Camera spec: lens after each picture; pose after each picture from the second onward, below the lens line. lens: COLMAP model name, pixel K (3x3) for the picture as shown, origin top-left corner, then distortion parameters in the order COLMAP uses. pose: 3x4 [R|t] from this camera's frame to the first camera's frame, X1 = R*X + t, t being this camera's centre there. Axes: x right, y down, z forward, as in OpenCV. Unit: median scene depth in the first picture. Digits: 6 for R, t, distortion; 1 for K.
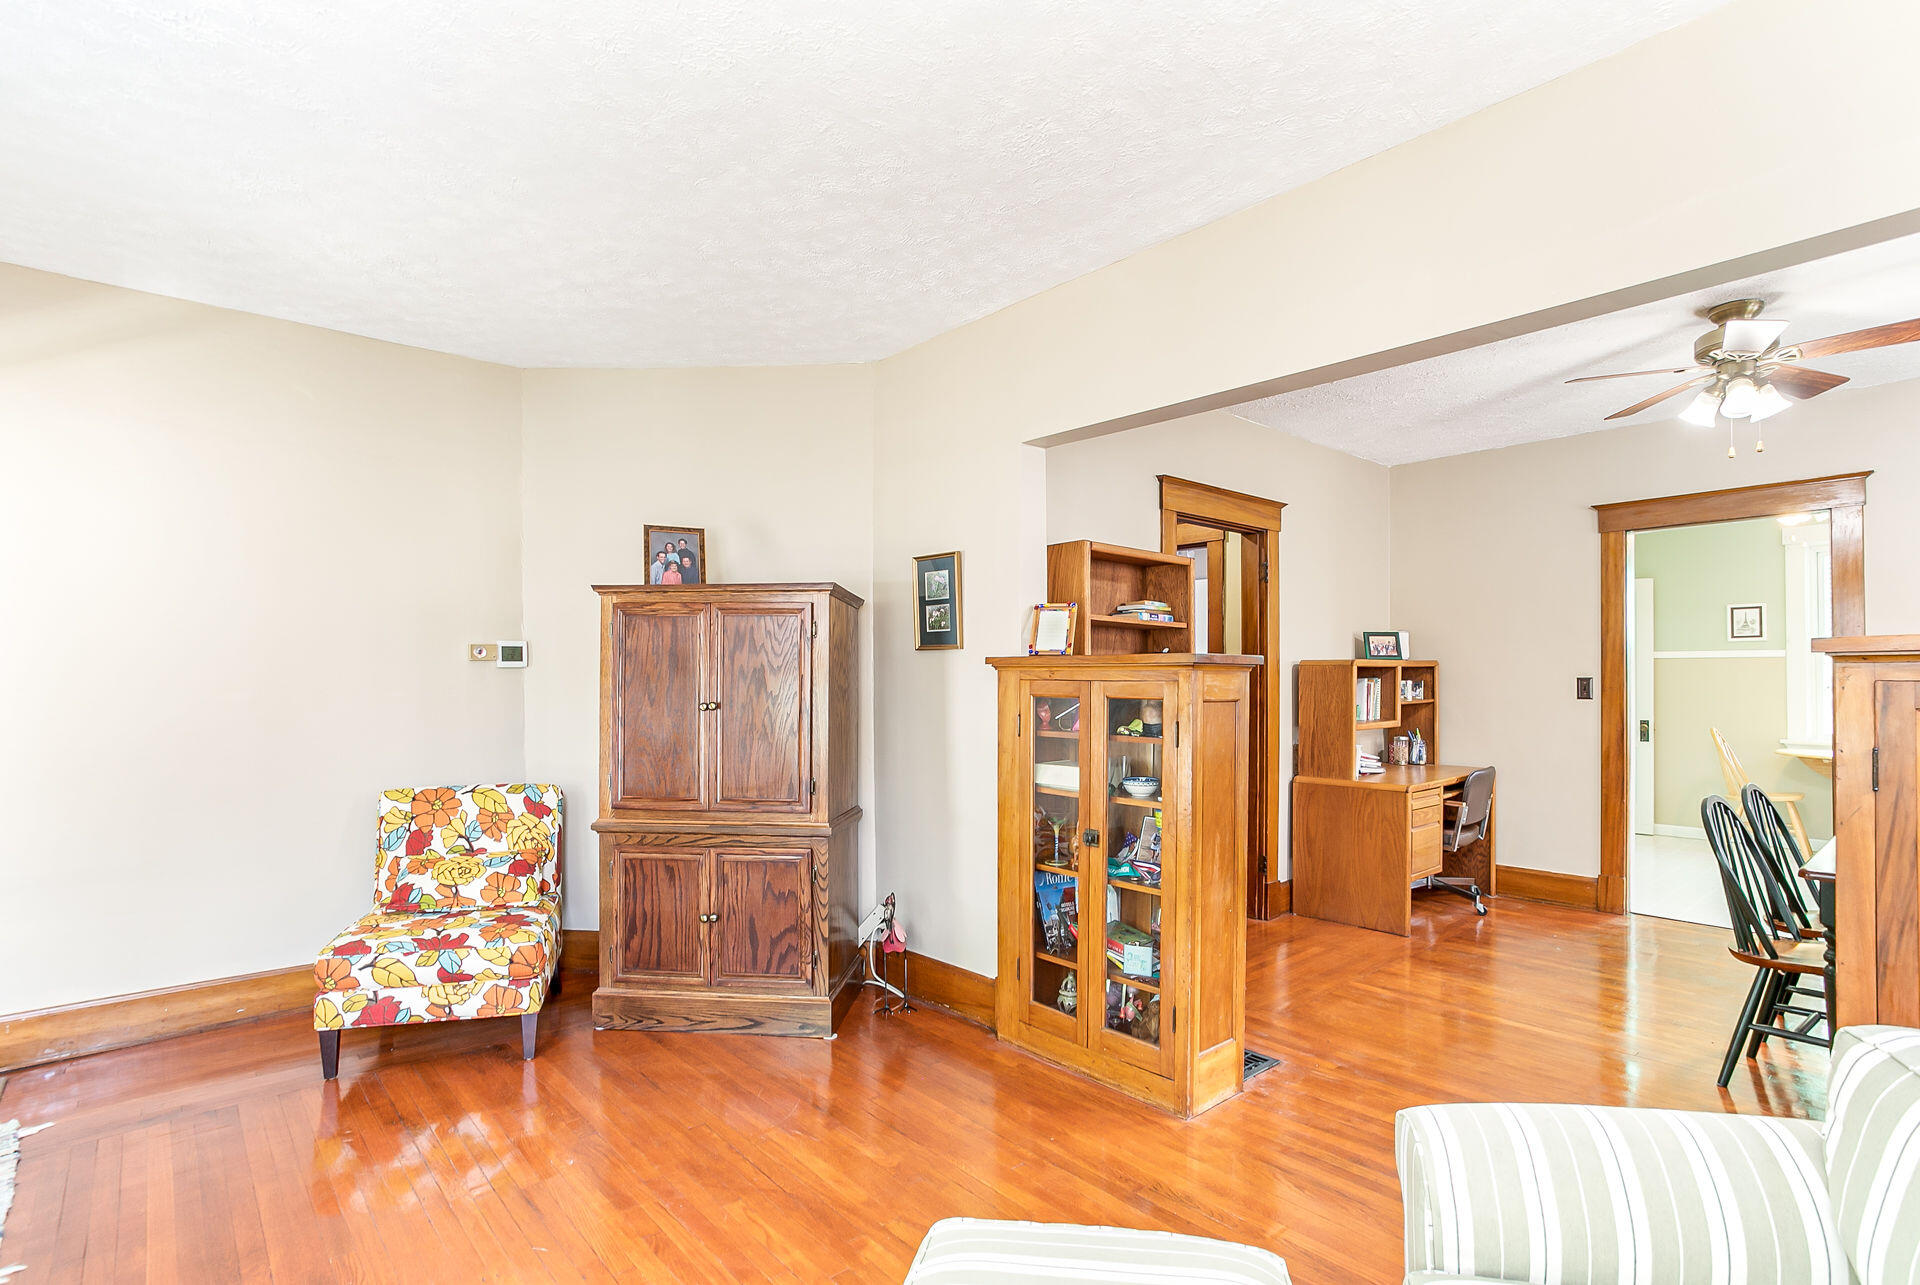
lens RADIAL K [[967.0, 0, 966.6], [0, 967.0, 671.5], [0, 0, 1]] dist [-0.001127, 0.000396]
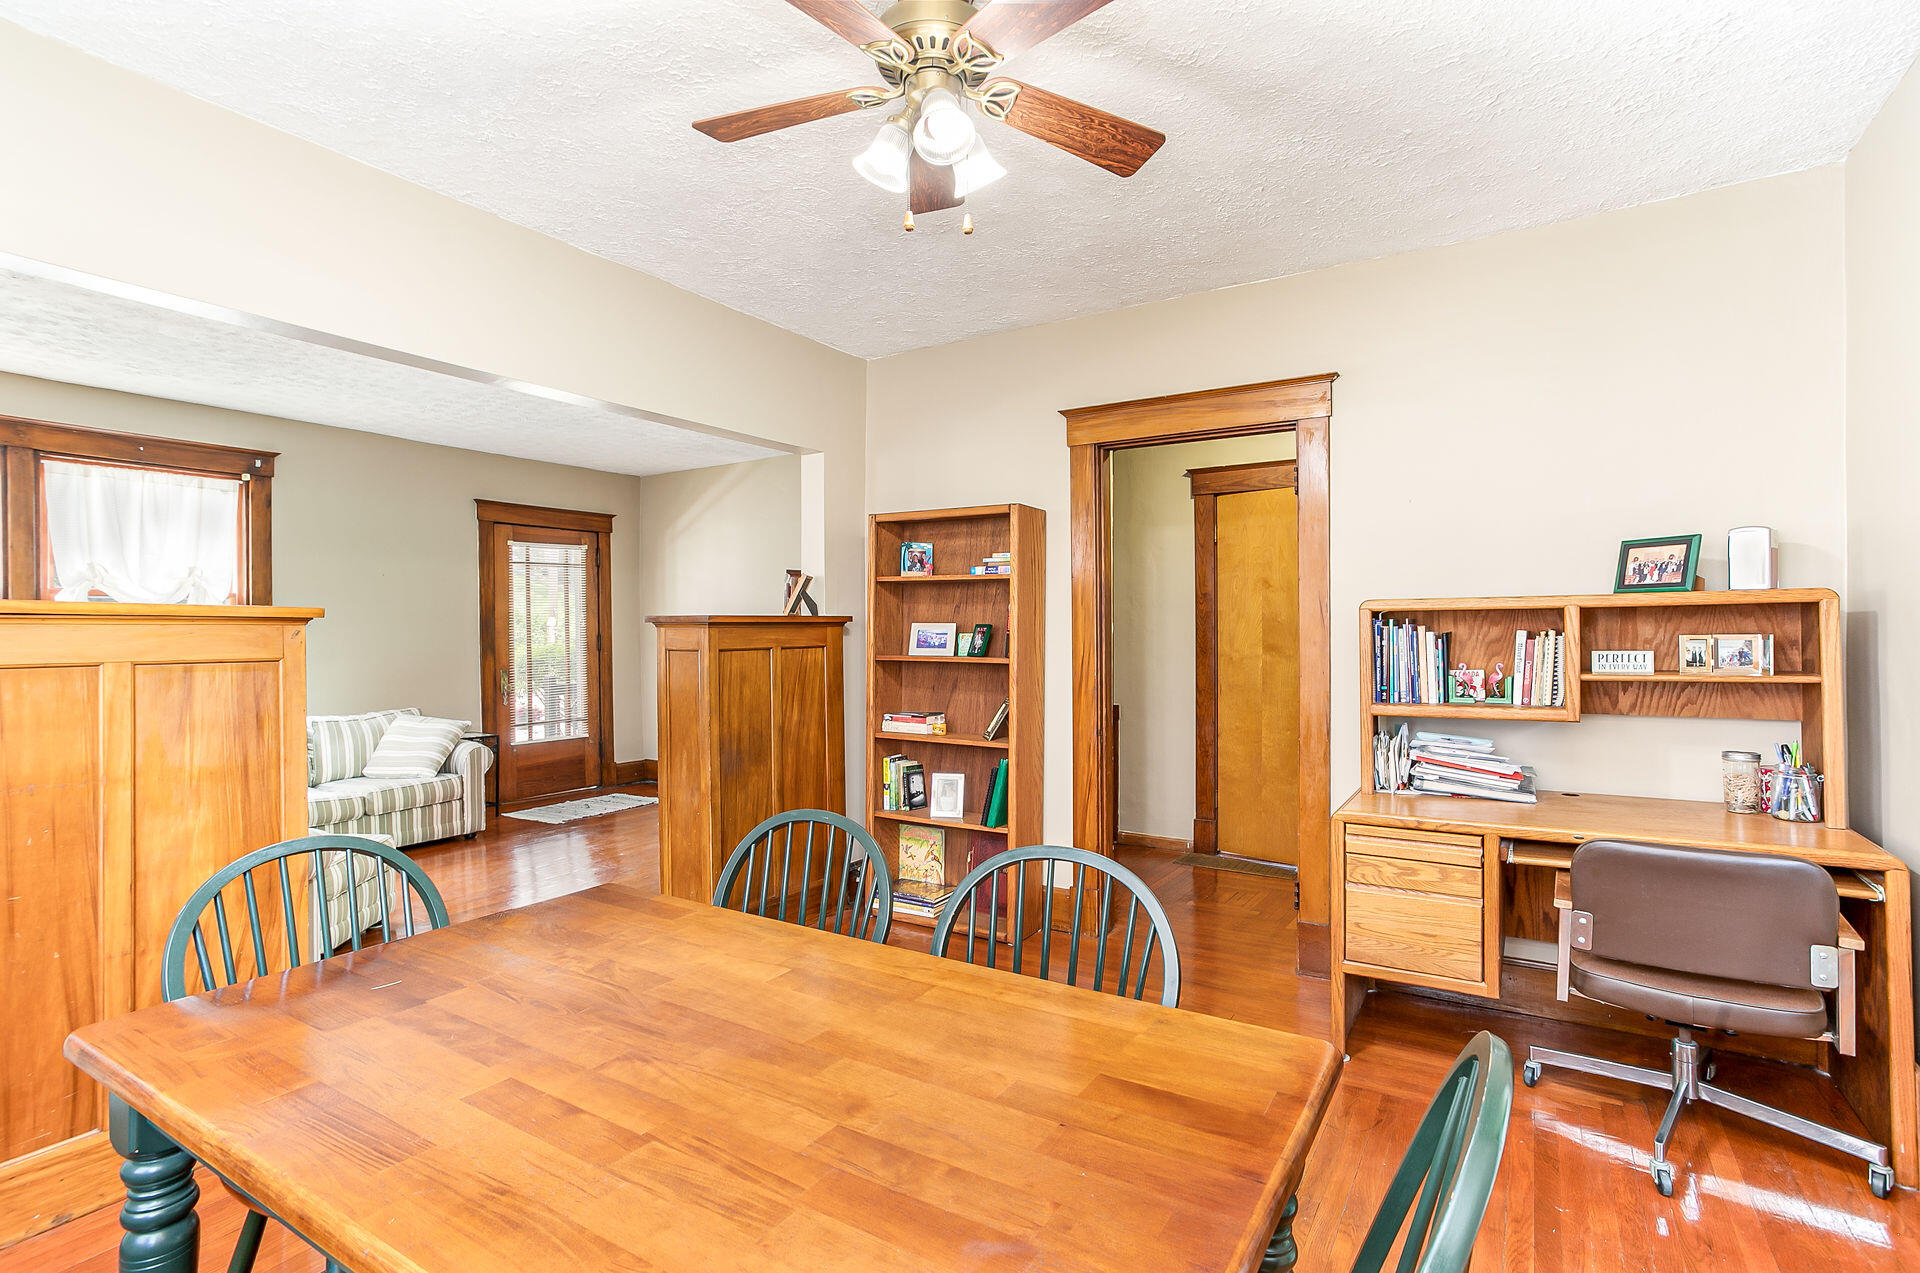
lens RADIAL K [[969.8, 0, 960.0], [0, 969.8, 636.5], [0, 0, 1]] dist [-0.000119, -0.000010]
pose [[0.264833, -0.001297, -0.964293, 0.895171], [0.009711, 0.999952, 0.001322, 0.007449], [0.964245, -0.009714, 0.264833, 0.552858]]
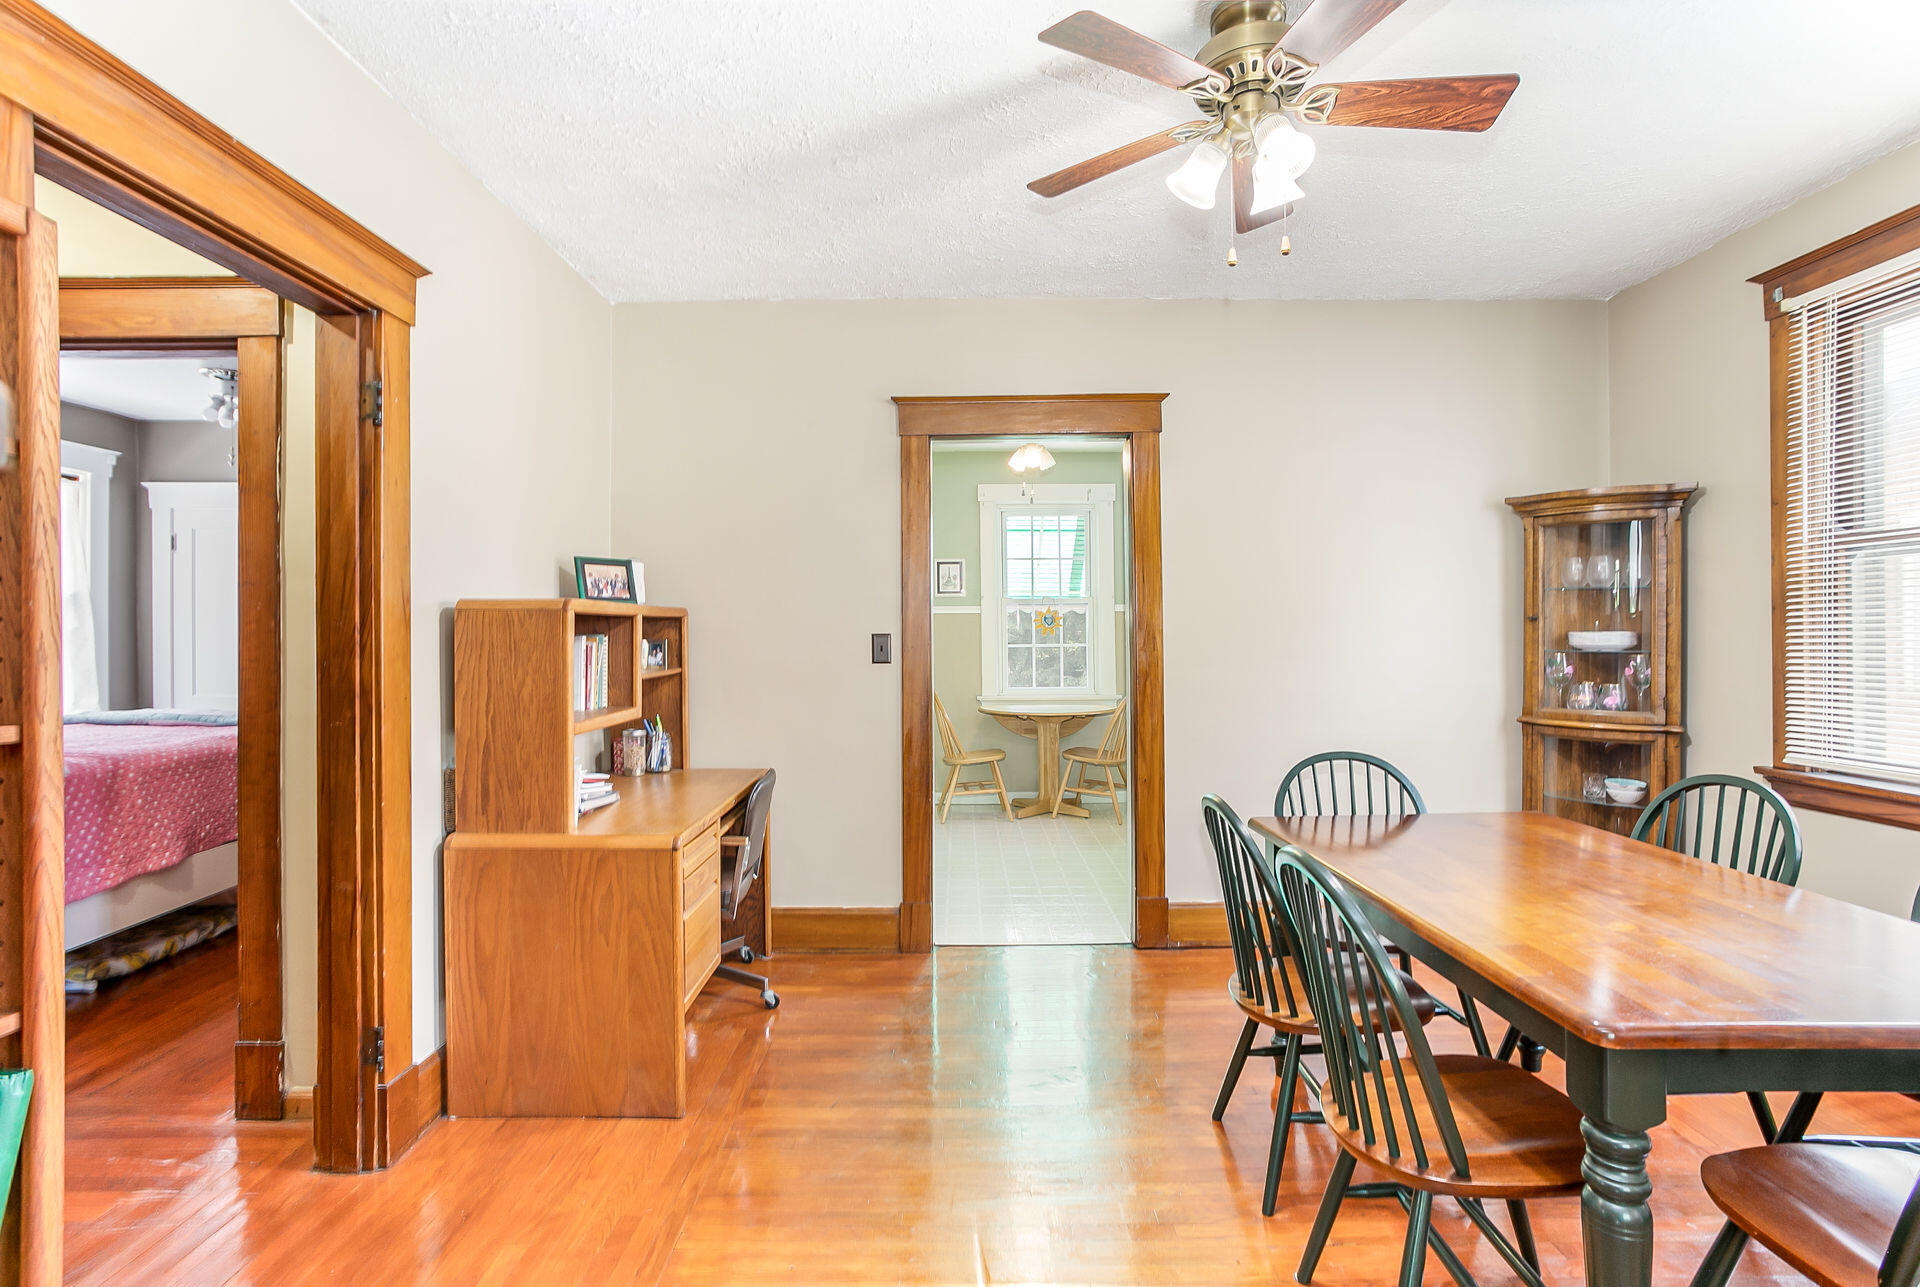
lens RADIAL K [[865.3, 0, 960.0], [0, 865.3, 643.5], [0, 0, 1]] dist [-0.044083, 0.017897]
pose [[0.652146, -0.008248, 0.758049, 0.183980], [-0.002041, 0.999918, 0.012636, 0.004866], [-0.758091, -0.009788, 0.652076, 0.527568]]
